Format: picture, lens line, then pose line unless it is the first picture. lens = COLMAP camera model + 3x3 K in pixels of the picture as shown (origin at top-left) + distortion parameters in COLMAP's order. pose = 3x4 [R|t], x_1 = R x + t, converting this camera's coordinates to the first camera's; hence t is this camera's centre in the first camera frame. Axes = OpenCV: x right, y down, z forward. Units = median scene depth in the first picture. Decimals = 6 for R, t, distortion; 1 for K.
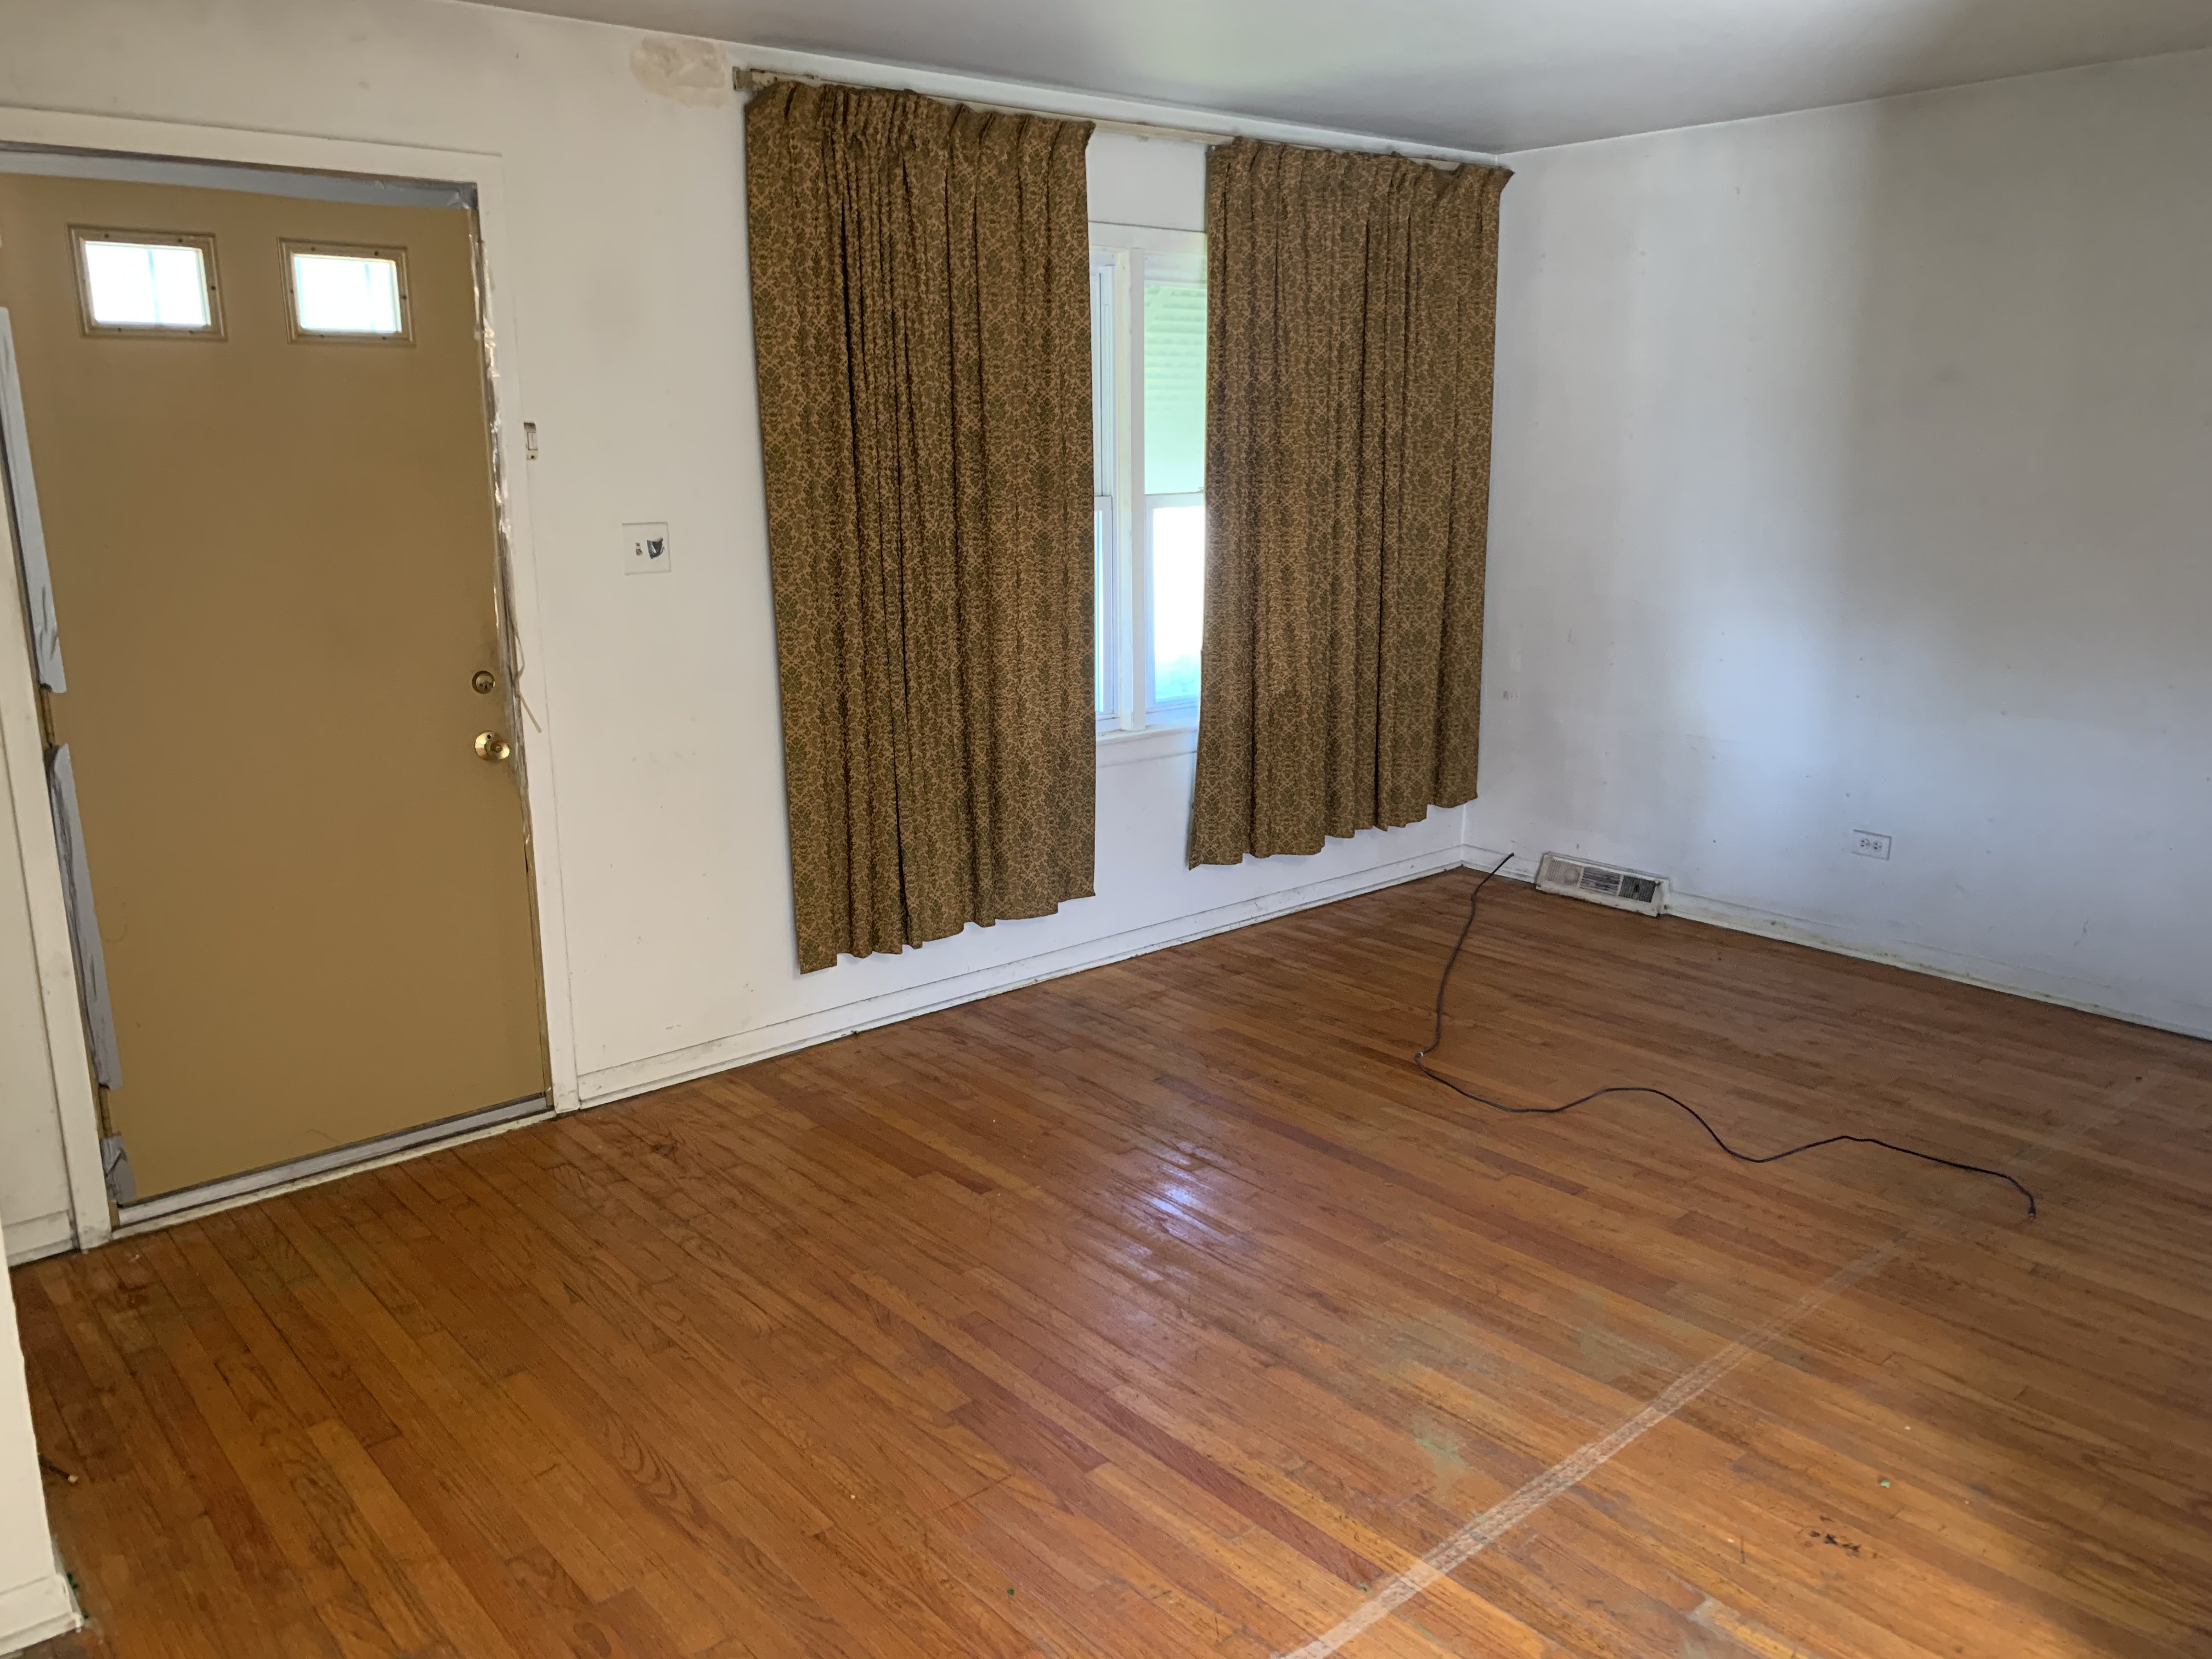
lens RADIAL K [[1676.8, 0, 1108.0], [0, 1676.8, 836.1], [0, 0, 1]] dist [0.004831, -0.017374]
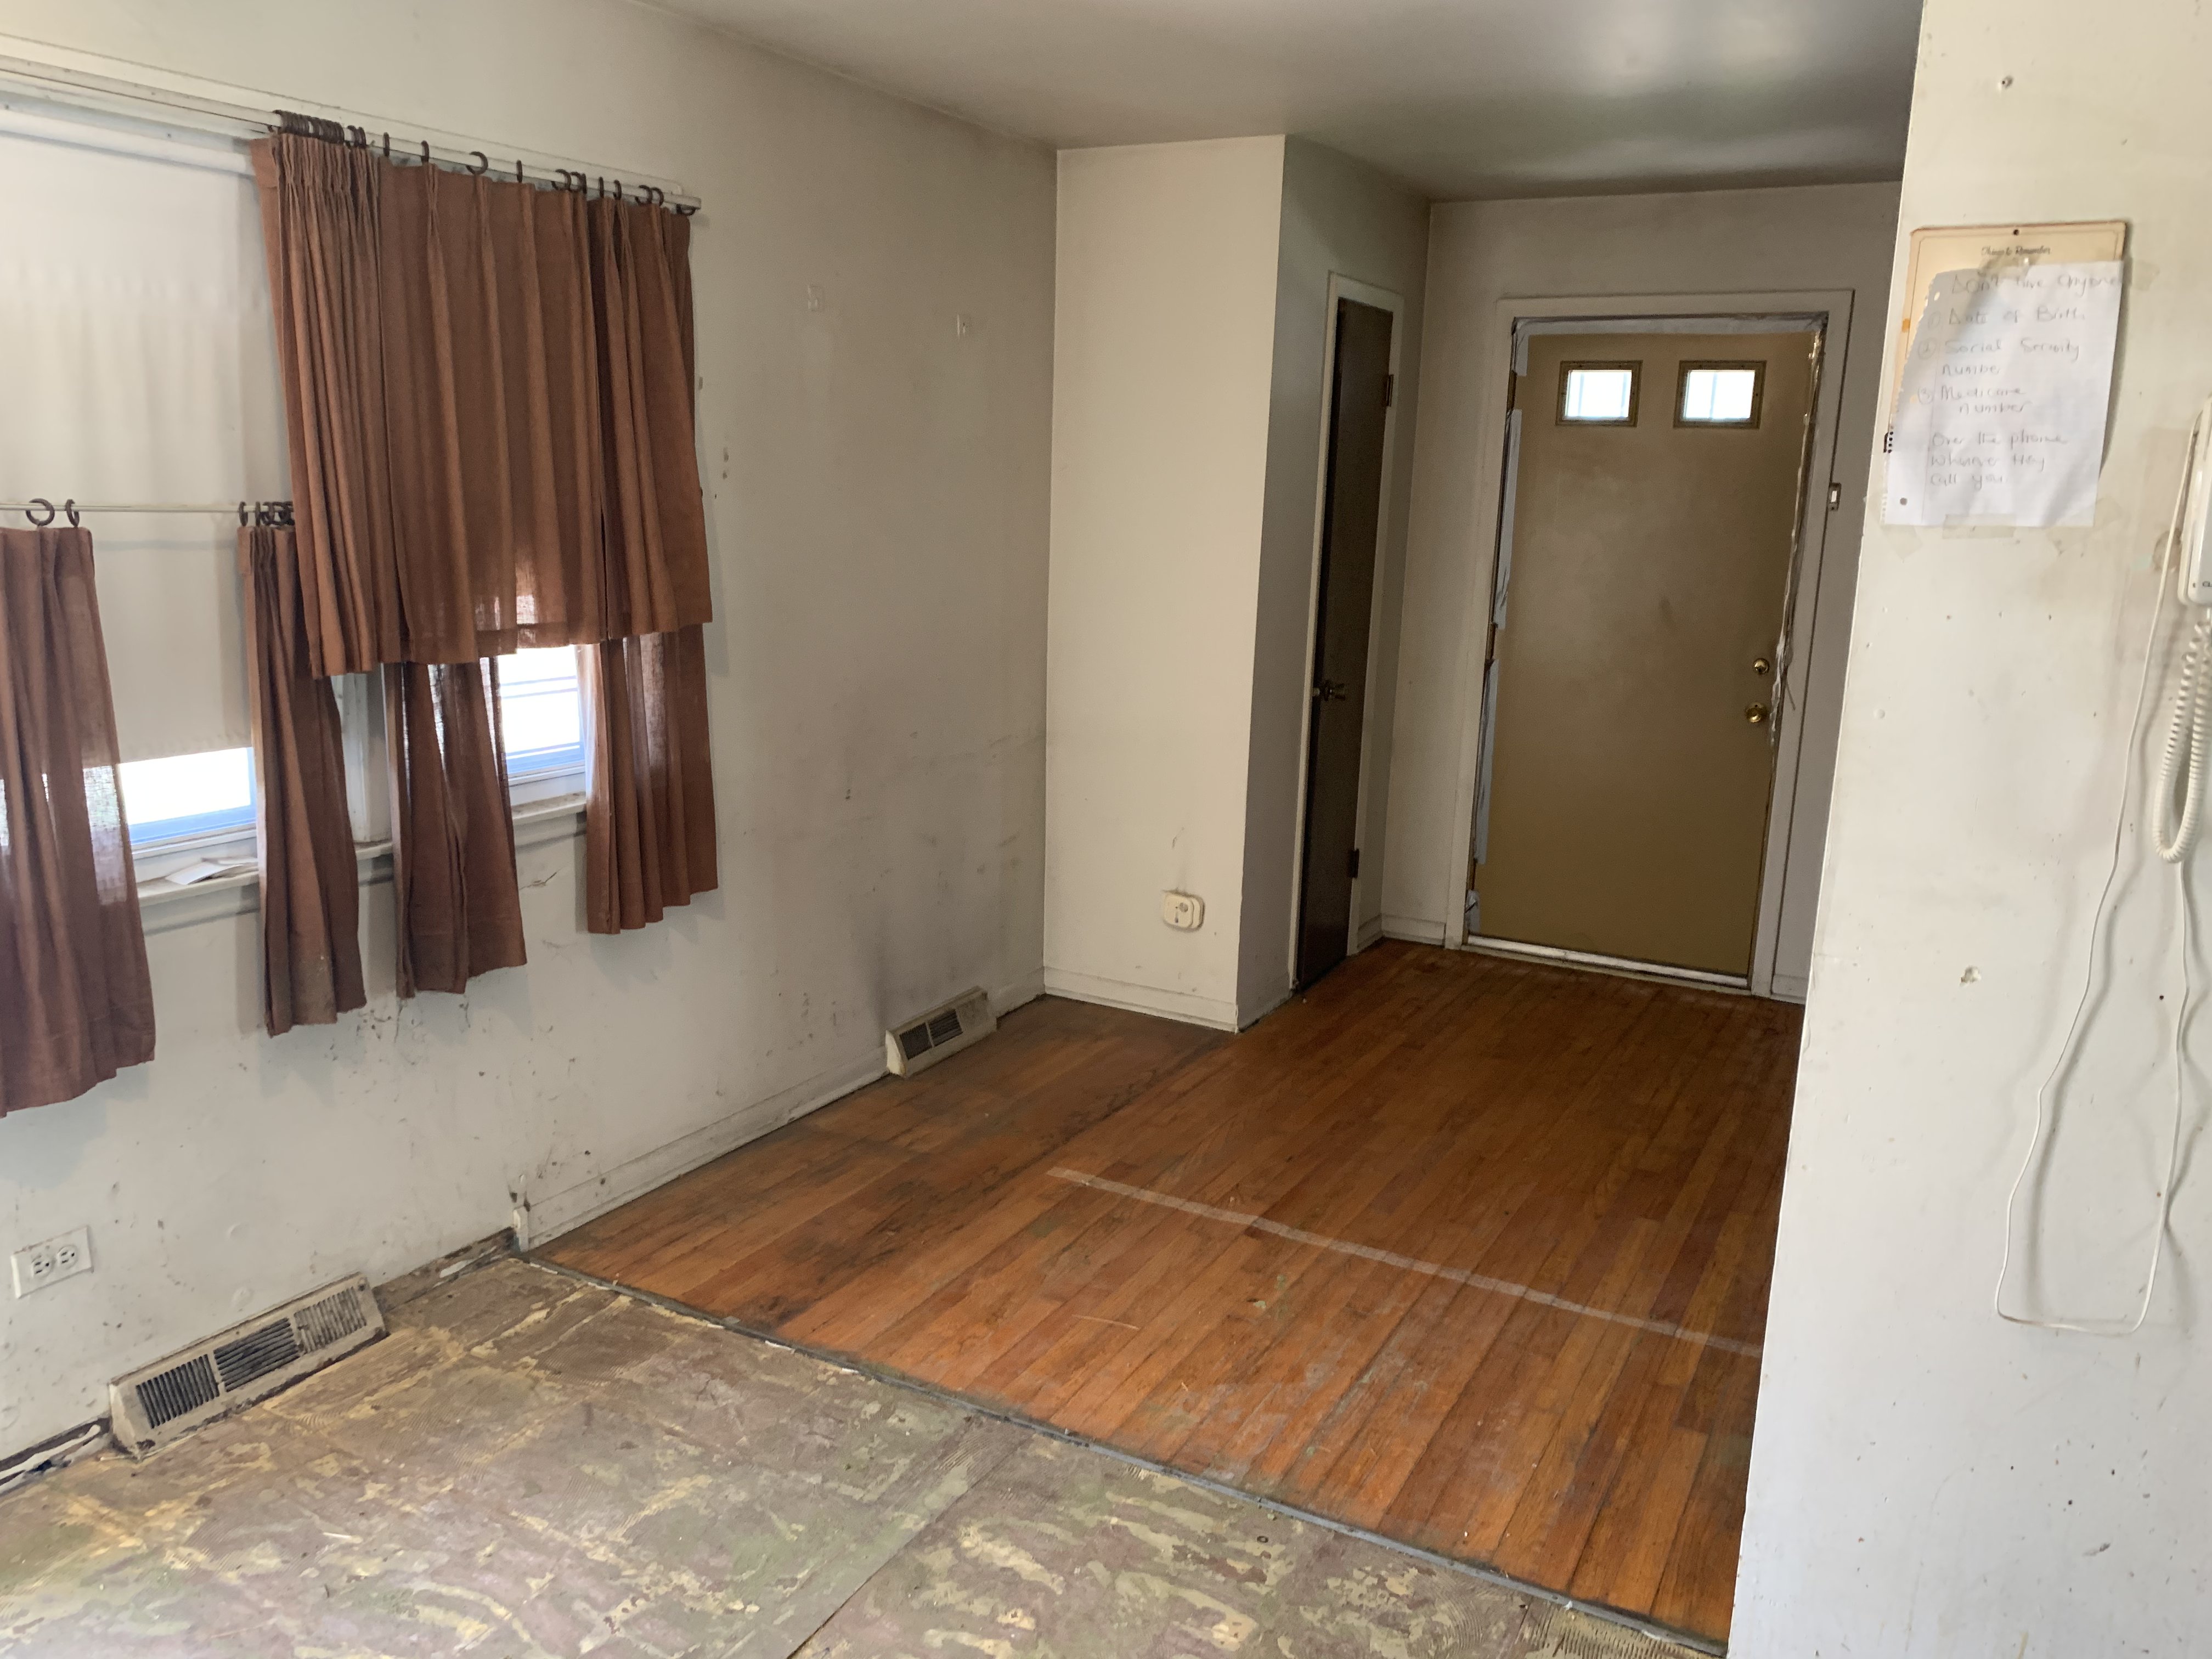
lens RADIAL K [[1676.8, 0, 1099.6], [0, 1676.8, 842.0], [0, 0, 1]] dist [0.004831, -0.017374]
pose [[0.346245, 0.214932, -0.913191, 0.546854], [-0.250097, 0.959323, 0.130964, 0.002554], [0.904194, 0.183041, 0.385914, -0.007902]]
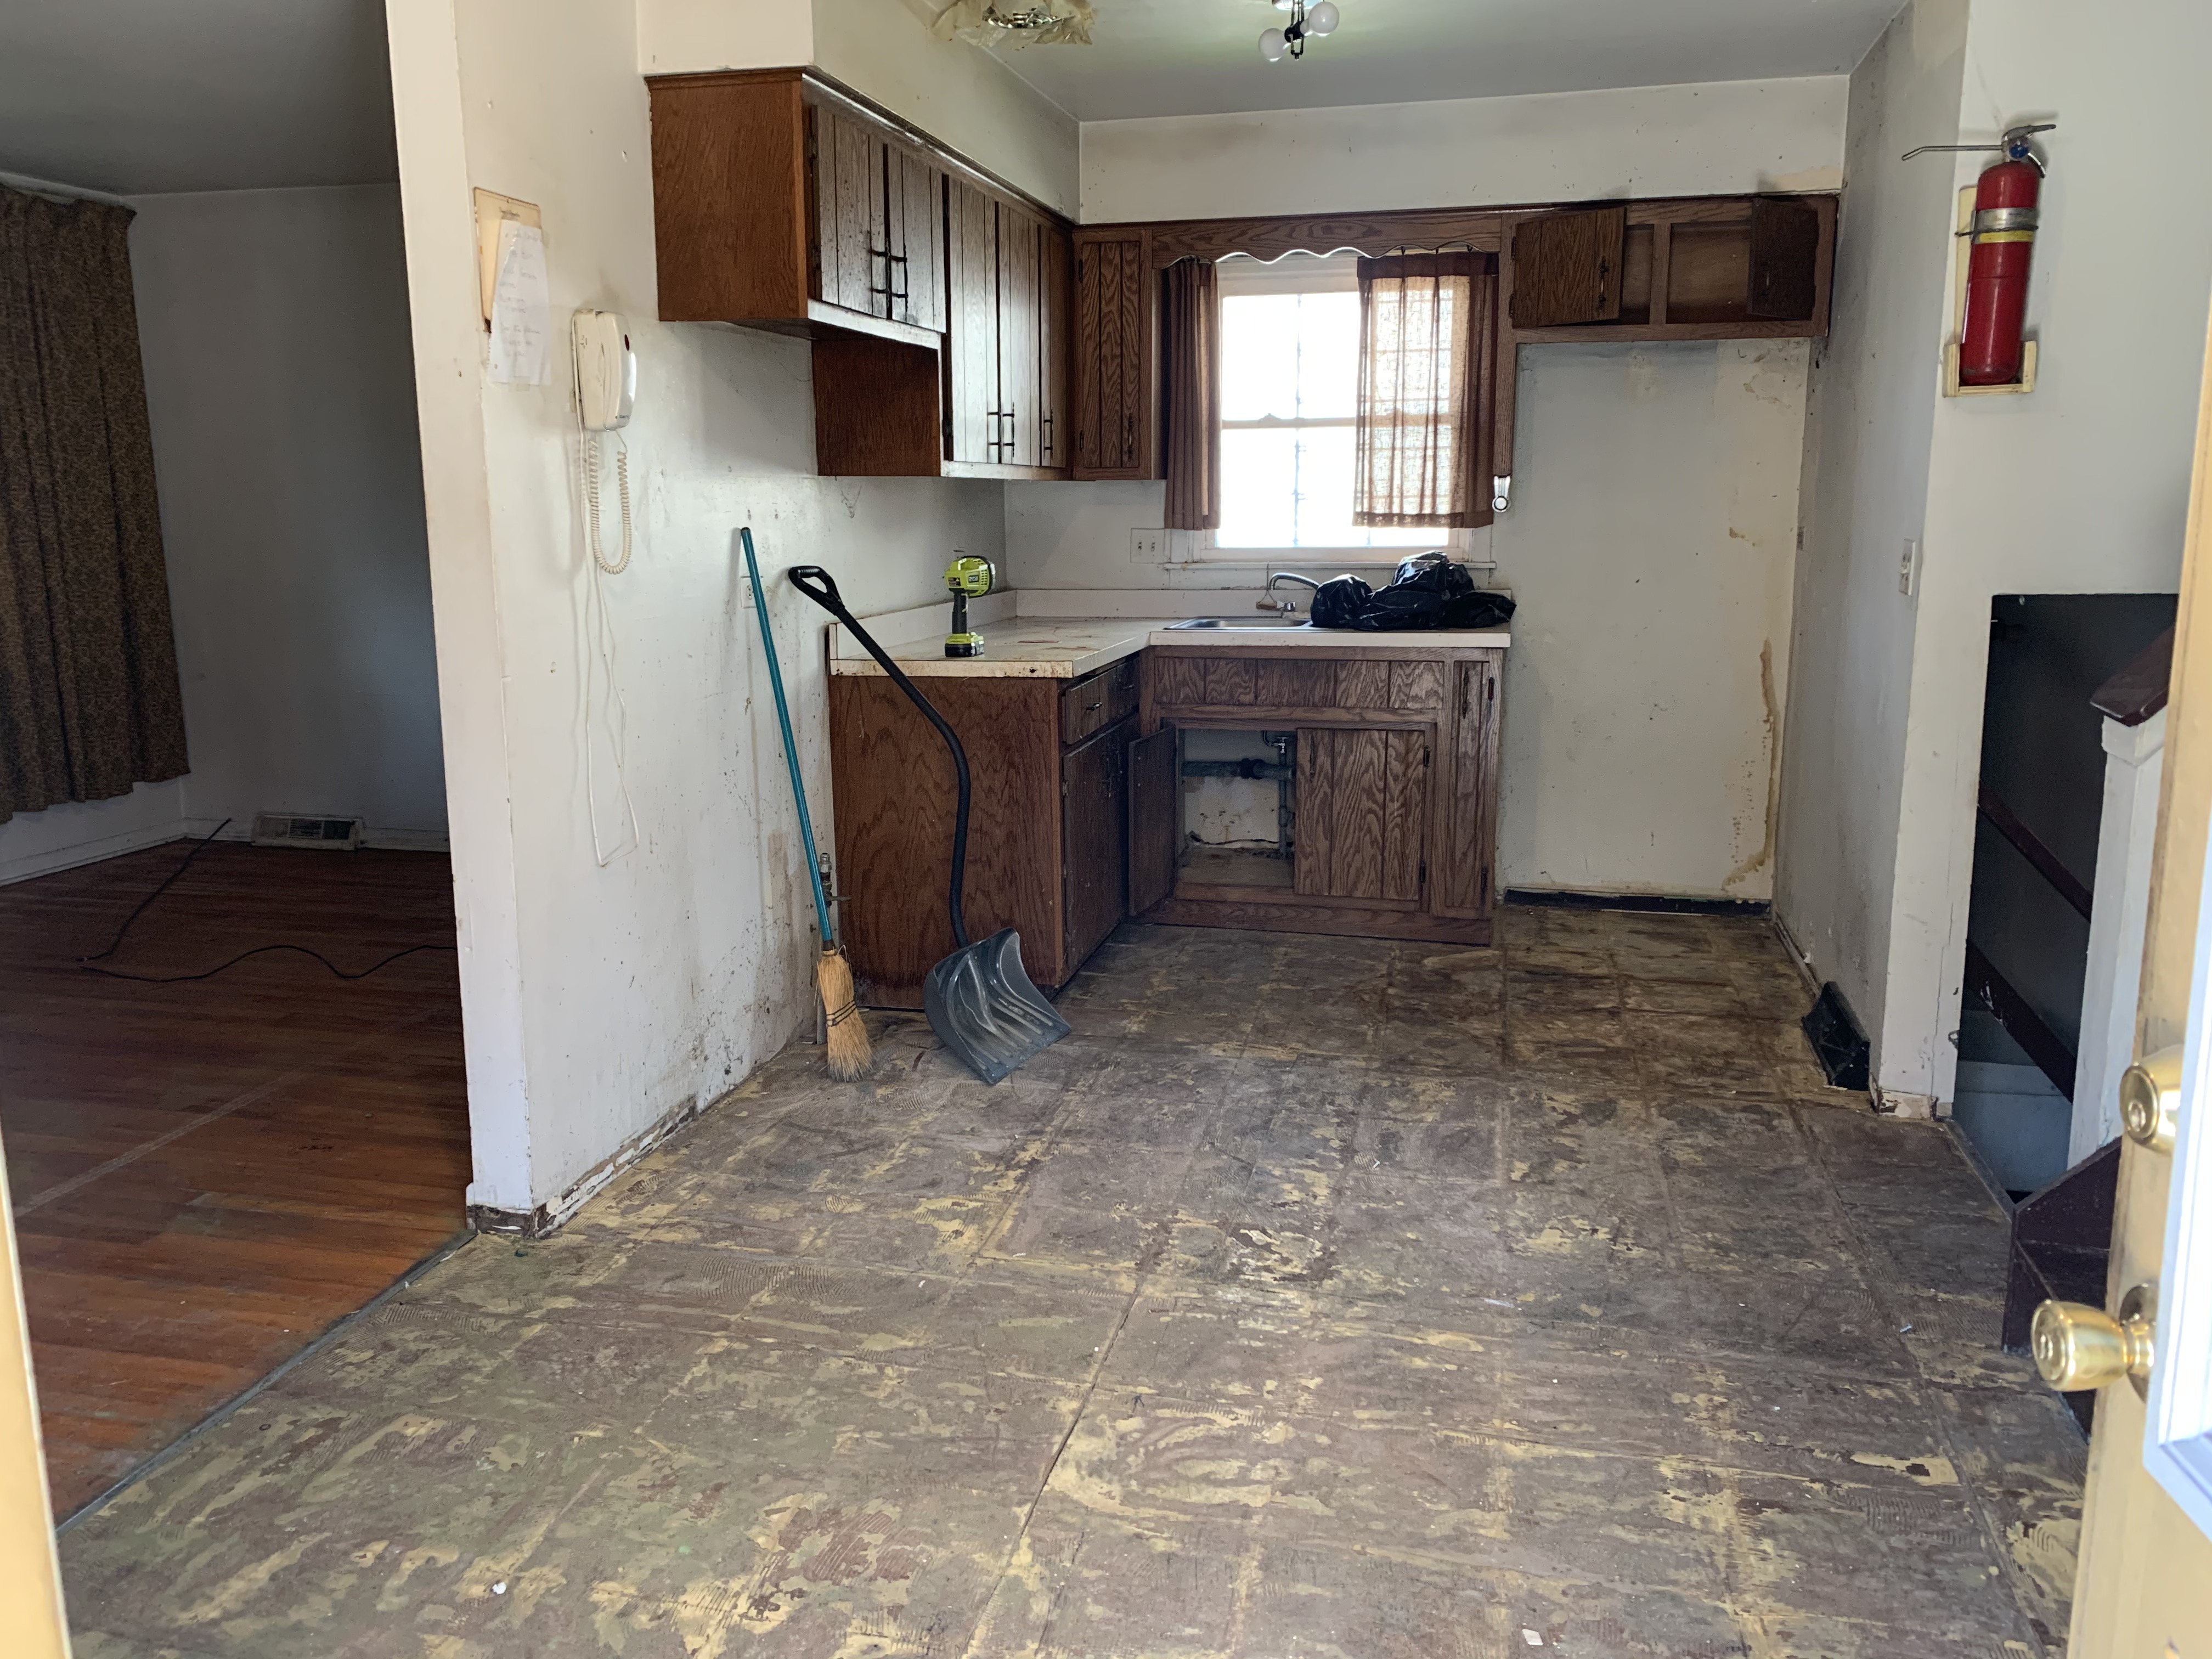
lens RADIAL K [[1676.8, 0, 1099.1], [0, 1676.8, 815.2], [0, 0, 1]] dist [0.004831, -0.017374]
pose [[0.813320, -0.100274, 0.573111, 0.087890], [0.131690, 0.991200, -0.013460, 0.117961], [-0.566717, 0.086420, 0.819367, -0.282874]]
